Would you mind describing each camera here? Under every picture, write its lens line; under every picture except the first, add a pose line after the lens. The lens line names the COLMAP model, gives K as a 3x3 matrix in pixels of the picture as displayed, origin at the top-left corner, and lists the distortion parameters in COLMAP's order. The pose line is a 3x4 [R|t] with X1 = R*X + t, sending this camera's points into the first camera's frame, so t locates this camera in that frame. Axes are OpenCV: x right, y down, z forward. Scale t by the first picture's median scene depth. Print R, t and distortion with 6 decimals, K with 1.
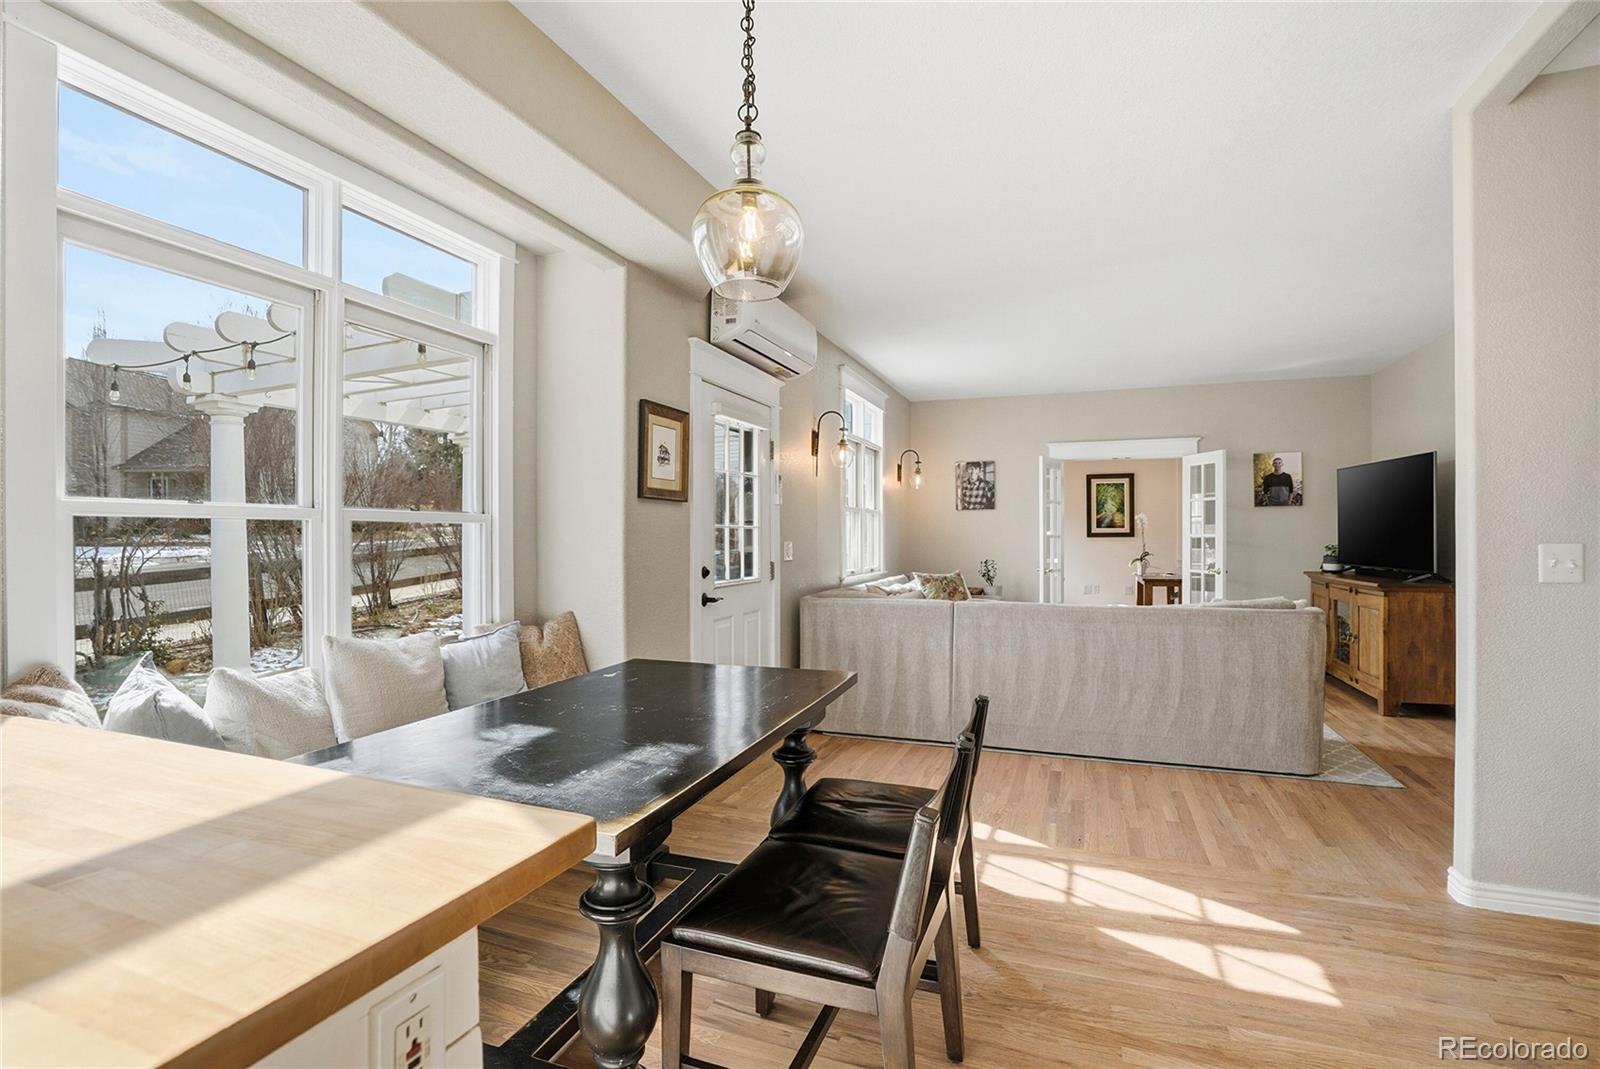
lens RADIAL K [[767.5, 0, 785.0], [0, 767.5, 536.2], [0, 0, 1]] dist [-0.063849, 0.021761]
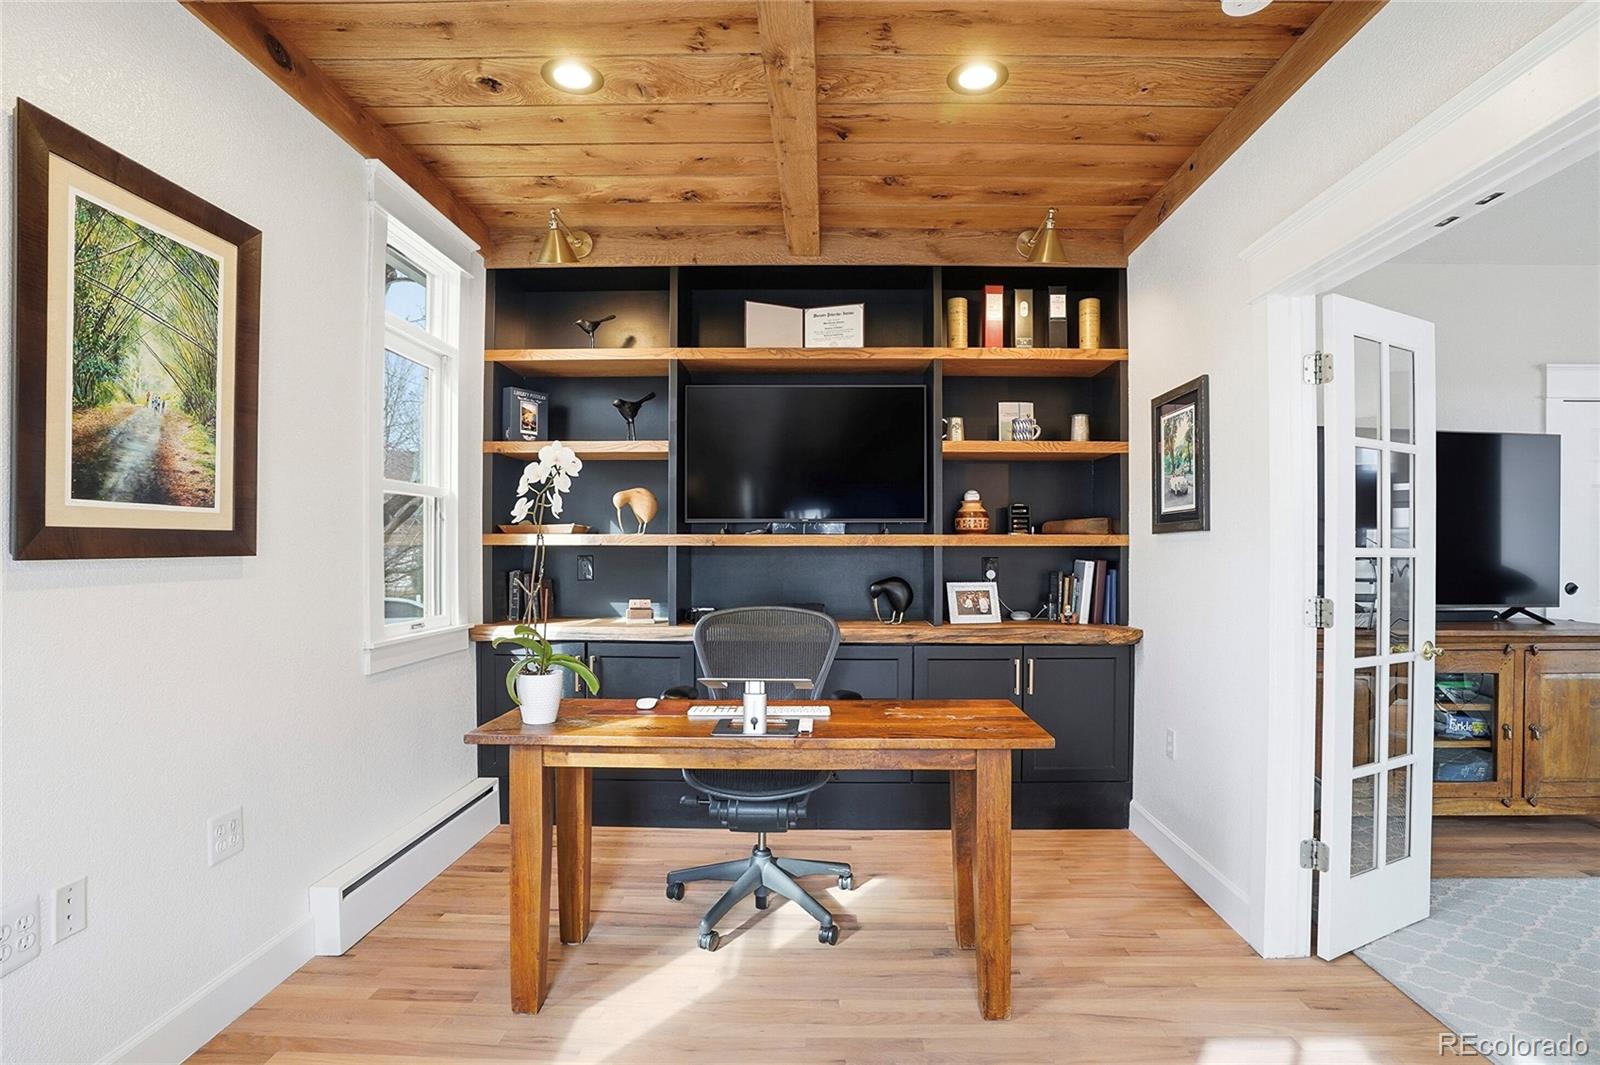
lens RADIAL K [[767.5, 0, 835.3], [0, 767.5, 542.5], [0, 0, 1]] dist [-0.063849, 0.021761]
pose [[-0.357845, 0.004103, 0.933772, 0.326300], [-0.004713, 0.999970, -0.006200, -0.002884], [-0.933769, -0.006620, -0.357815, 1.321707]]
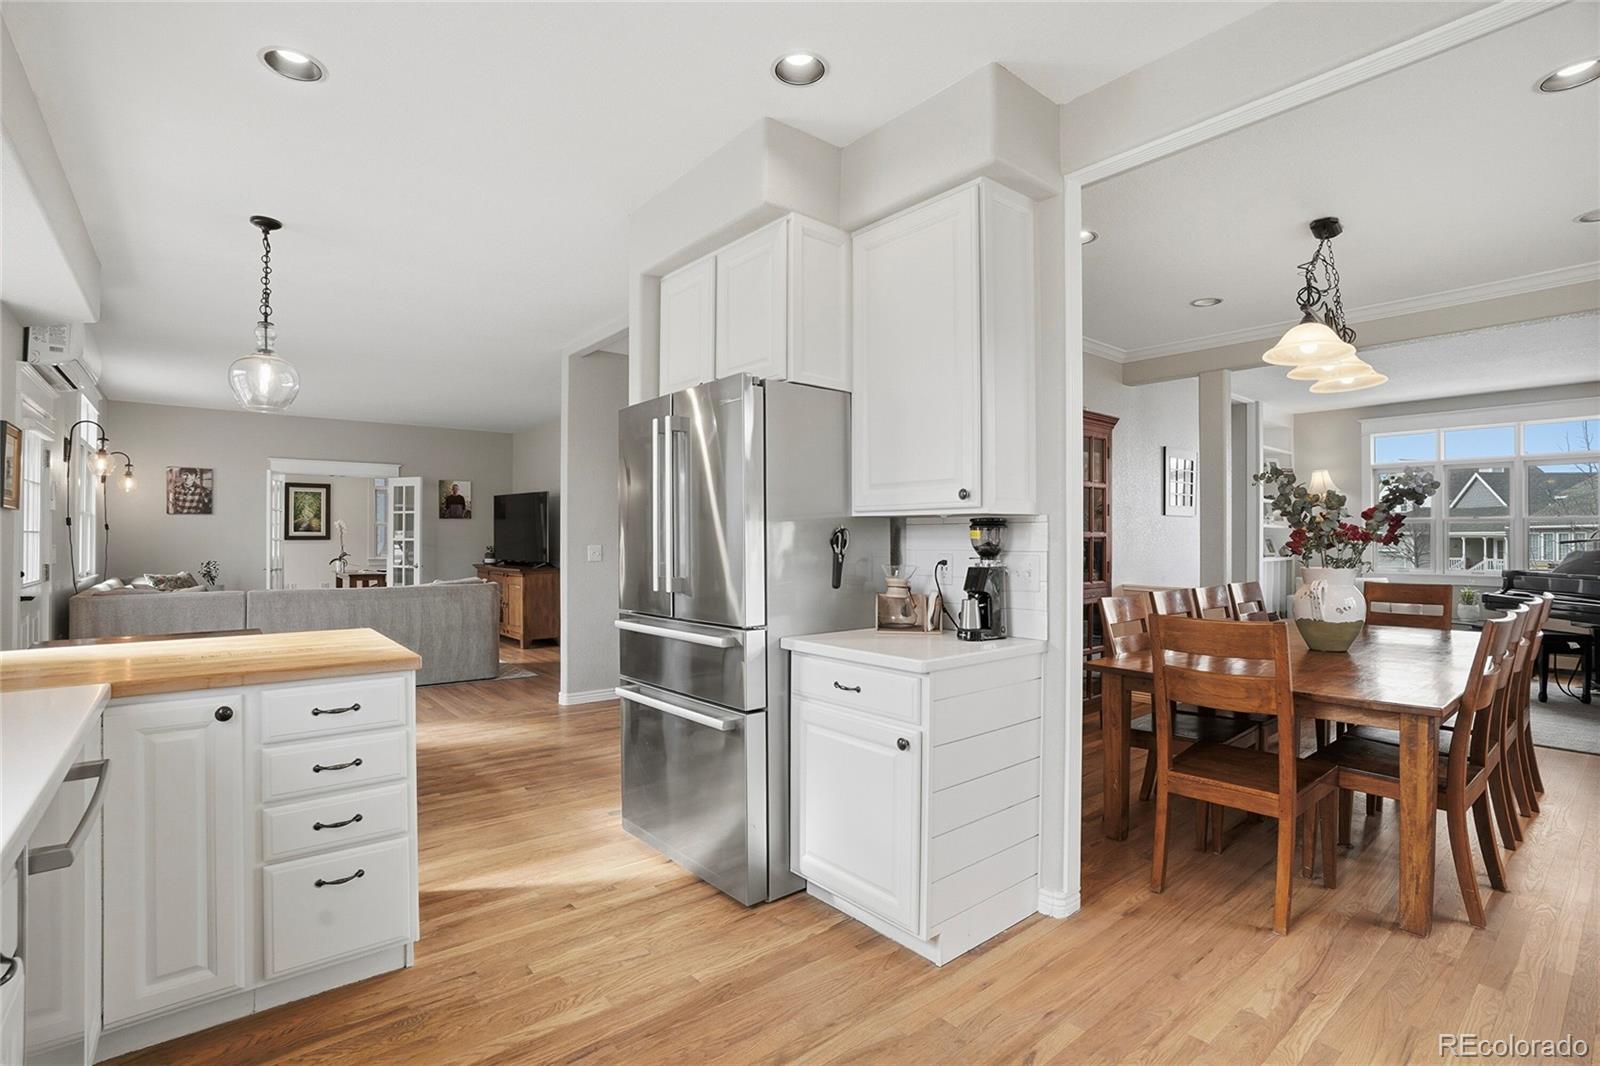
lens RADIAL K [[767.5, 0, 812.1], [0, 767.5, 533.6], [0, 0, 1]] dist [-0.063849, 0.021761]
pose [[0.484371, 0.008700, 0.874819, -0.254091], [-0.003813, 0.999962, -0.007833, -0.003356], [-0.874854, 0.000459, 0.484386, -0.266966]]
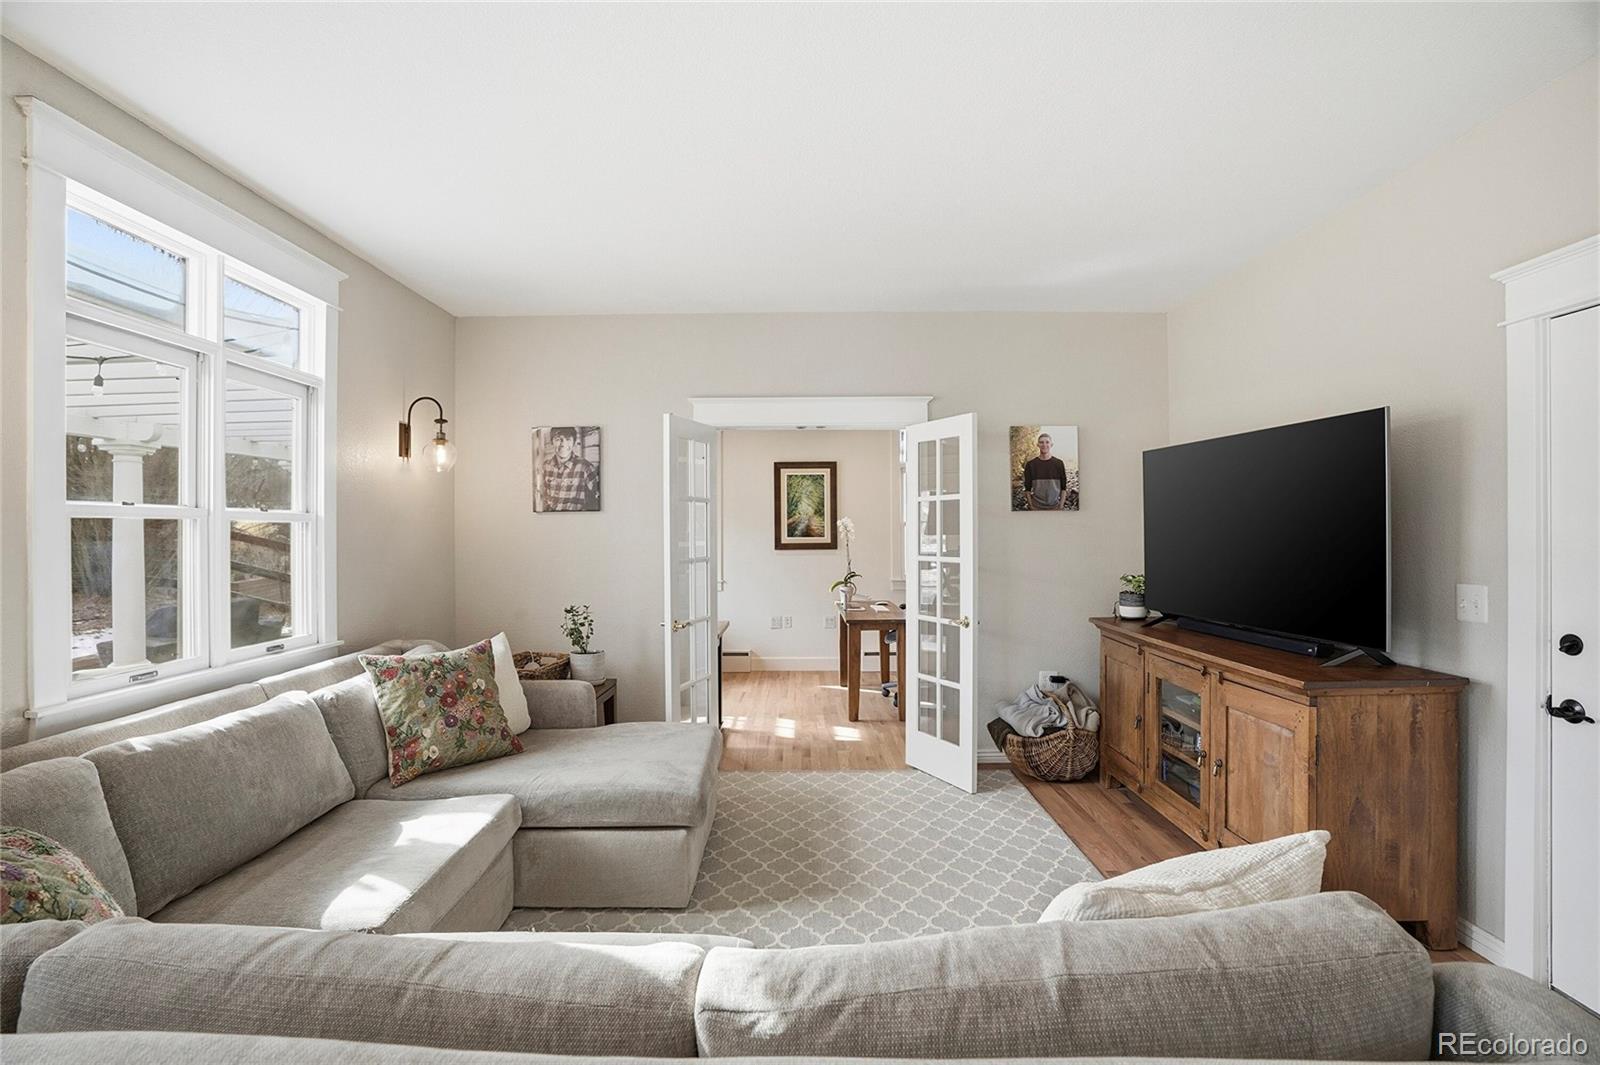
lens RADIAL K [[767.5, 0, 791.8], [0, 767.5, 530.7], [0, 0, 1]] dist [-0.063849, 0.021761]
pose [[0.935509, -0.001449, 0.353299, 0.230791], [0.002480, 0.999994, -0.002467, -0.021672], [-0.353294, 0.003184, 0.935507, 0.470677]]
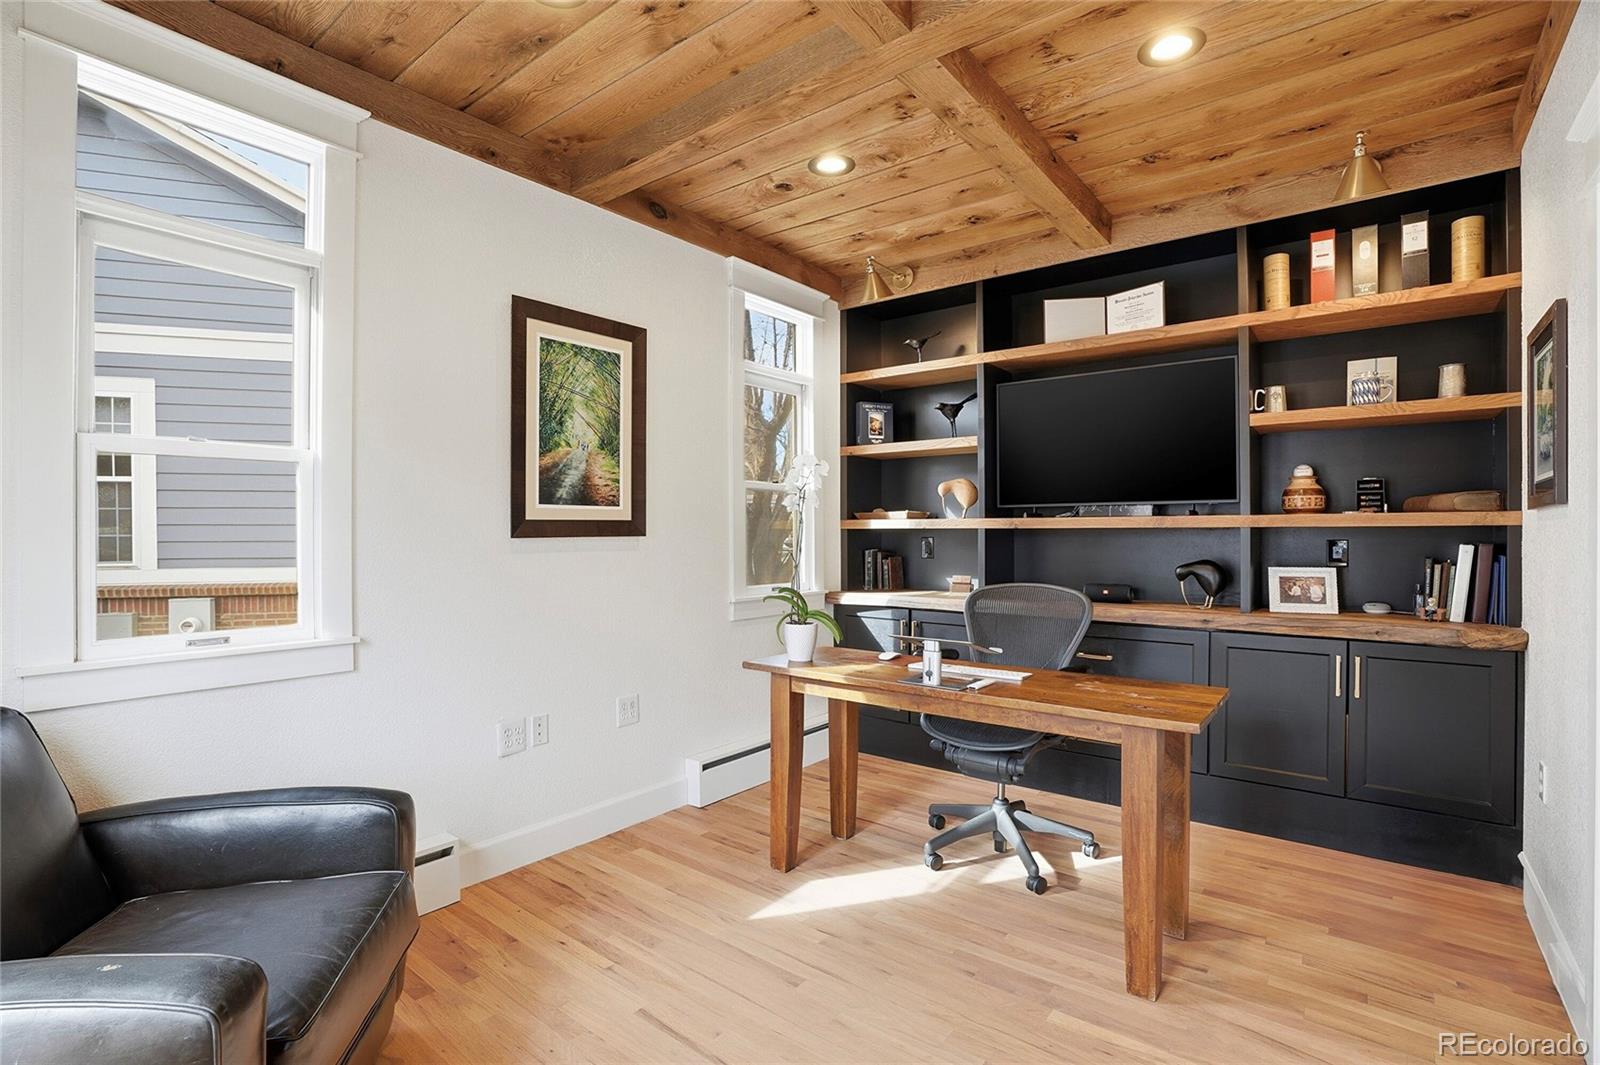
lens RADIAL K [[767.5, 0, 835.9], [0, 767.5, 527.3], [0, 0, 1]] dist [-0.063849, 0.021761]
pose [[0.271523, 0.006221, 0.962412, 0.263789], [-0.000232, 0.999980, -0.006398, -0.001042], [-0.962432, 0.001514, 0.271518, 1.198408]]
